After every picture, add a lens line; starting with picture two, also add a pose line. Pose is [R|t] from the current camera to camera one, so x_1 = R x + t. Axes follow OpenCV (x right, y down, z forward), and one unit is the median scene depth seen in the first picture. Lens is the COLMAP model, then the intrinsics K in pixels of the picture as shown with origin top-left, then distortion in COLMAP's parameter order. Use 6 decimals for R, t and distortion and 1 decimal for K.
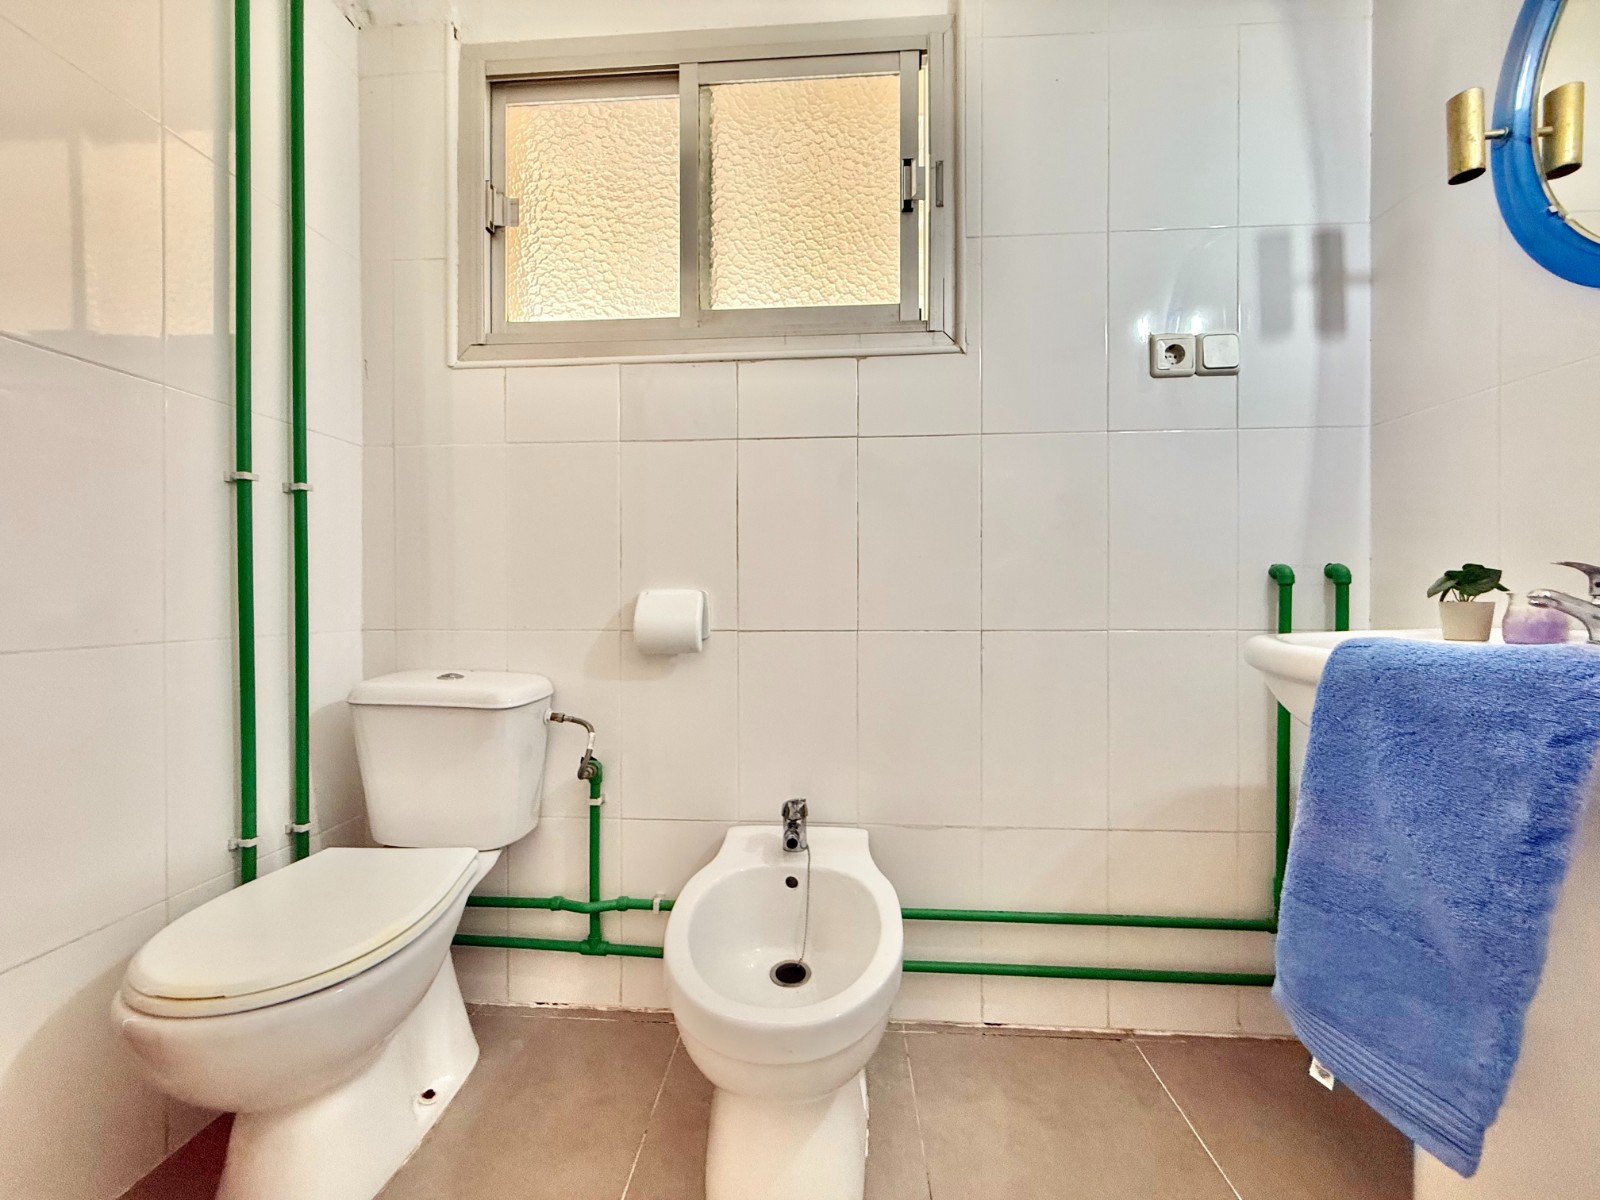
lens RADIAL K [[656.5, 0, 800.0], [0, 656.5, 600.0], [0, 0, 1]] dist [-0.000157, -0.000020]
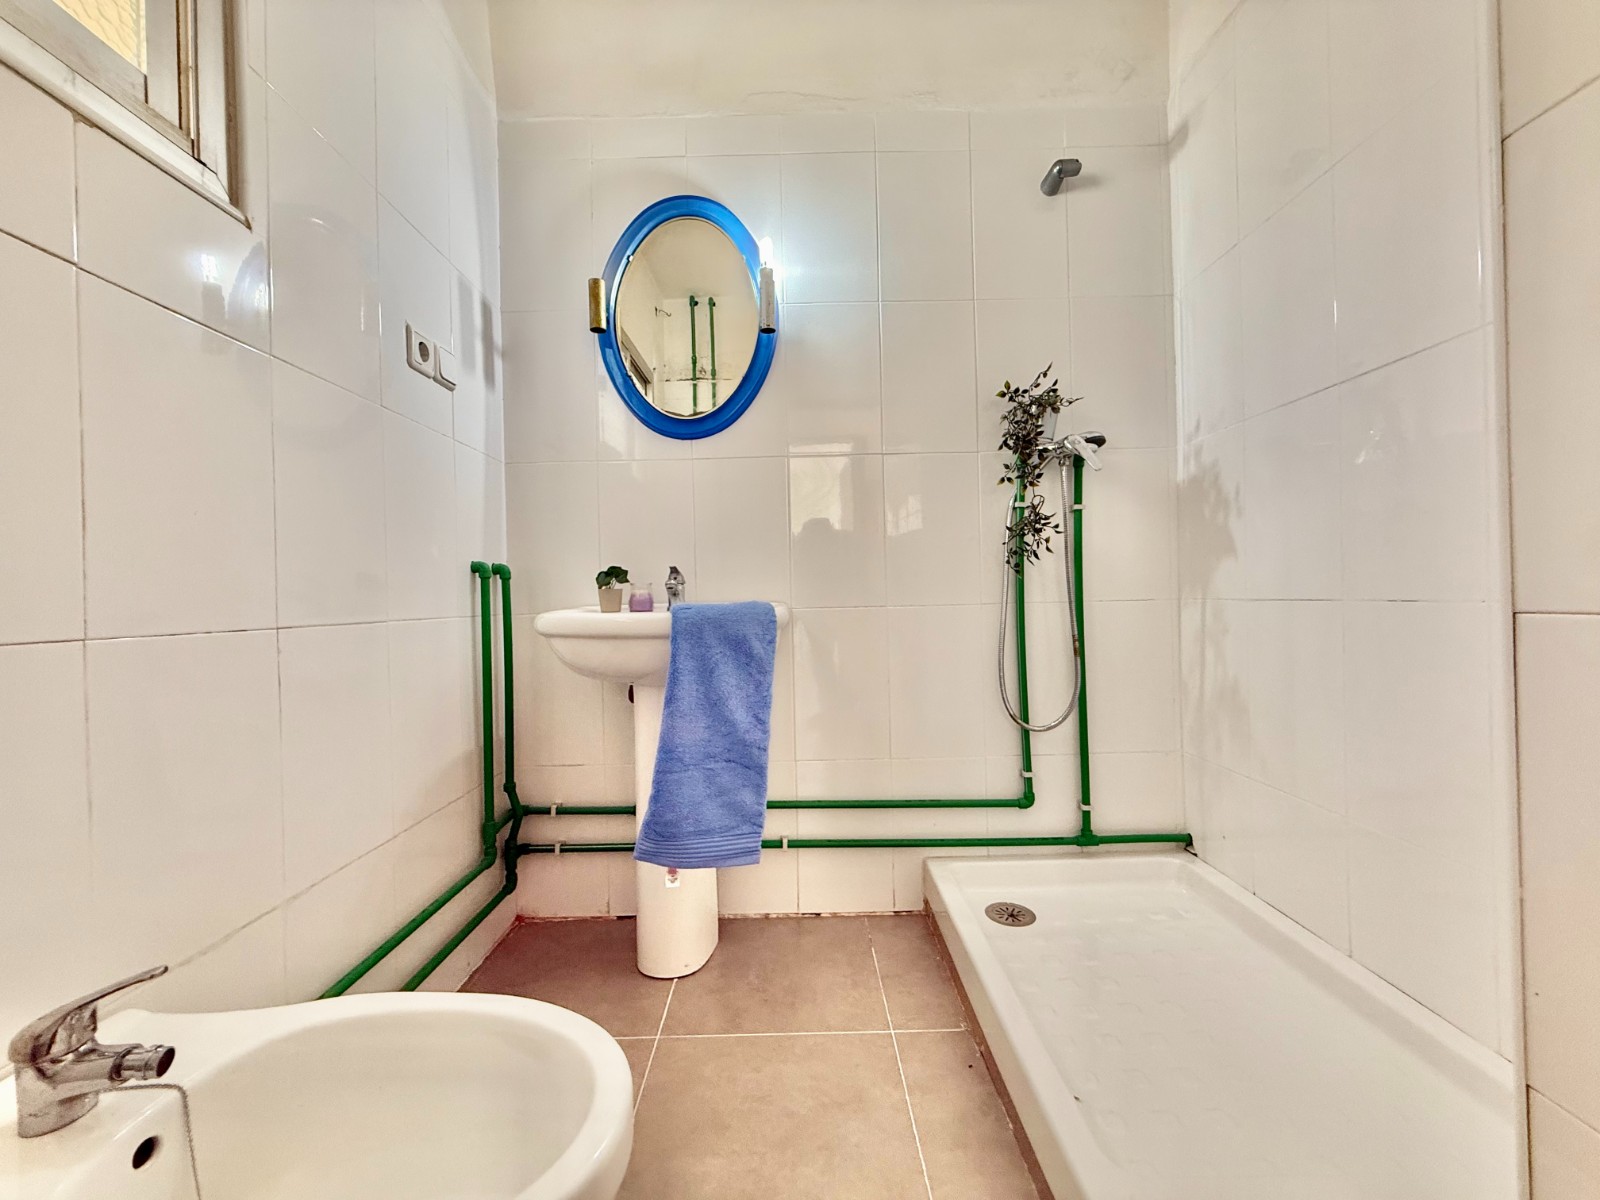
lens RADIAL K [[669.8, 0, 778.9], [0, 669.8, 601.5], [0, 0, 1]] dist [-0.001403, 0.000041]
pose [[-0.088467, 0.004697, 0.996068, -0.547306], [0.029823, 0.999553, -0.002065, 0.039012], [-0.995633, 0.029523, -0.088567, 0.565865]]
